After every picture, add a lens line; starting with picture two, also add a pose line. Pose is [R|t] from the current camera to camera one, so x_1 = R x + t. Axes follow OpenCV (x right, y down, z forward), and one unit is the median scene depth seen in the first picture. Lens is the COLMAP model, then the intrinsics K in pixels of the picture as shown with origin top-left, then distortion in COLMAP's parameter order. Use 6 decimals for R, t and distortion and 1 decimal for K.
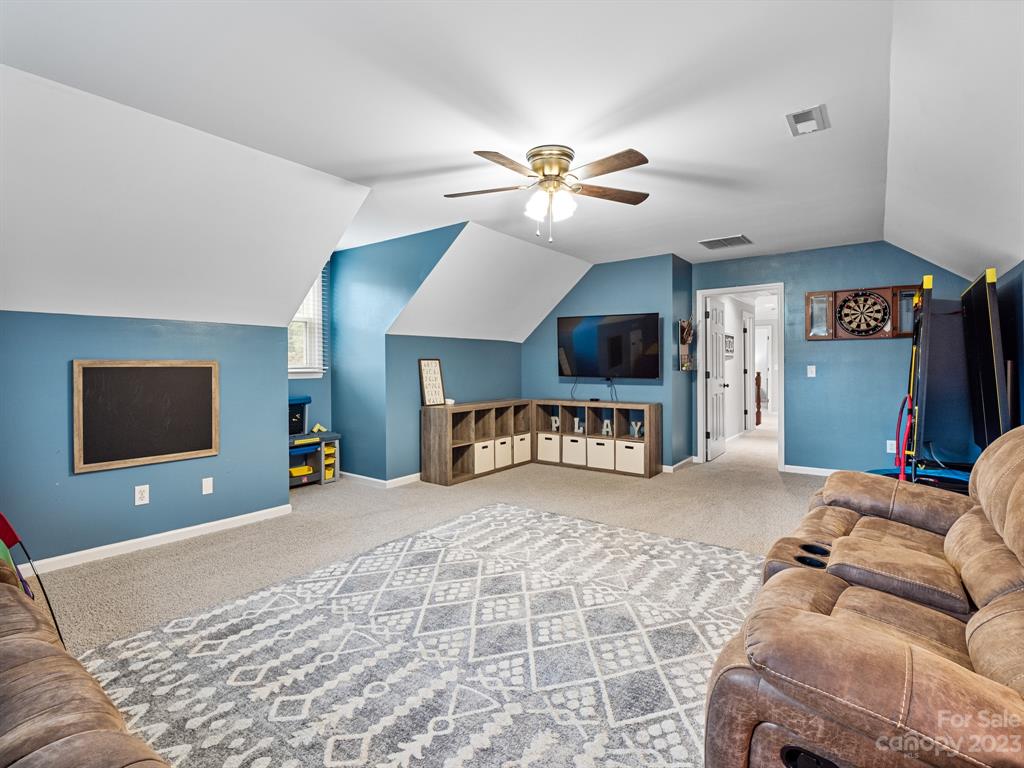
lens RADIAL K [[478.9, 0, 509.3], [0, 478.9, 375.6], [0, 0, 1]] dist [0.000261, -0.000048]
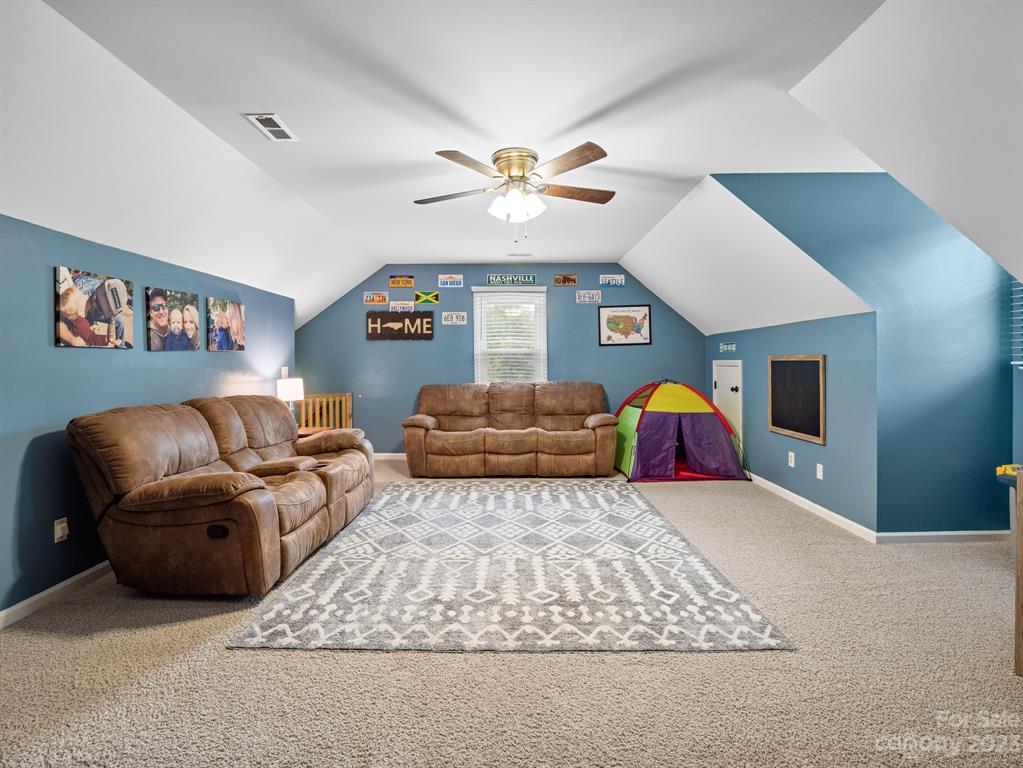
lens RADIAL K [[478.4, 0, 512.6], [0, 478.4, 376.2], [0, 0, 1]] dist [0.000261, -0.000048]
pose [[-0.783902, 0.028797, -0.620216, 0.654861], [-0.004618, 0.998626, 0.052204, -0.041064], [0.620867, 0.043787, -0.782692, 1.611884]]
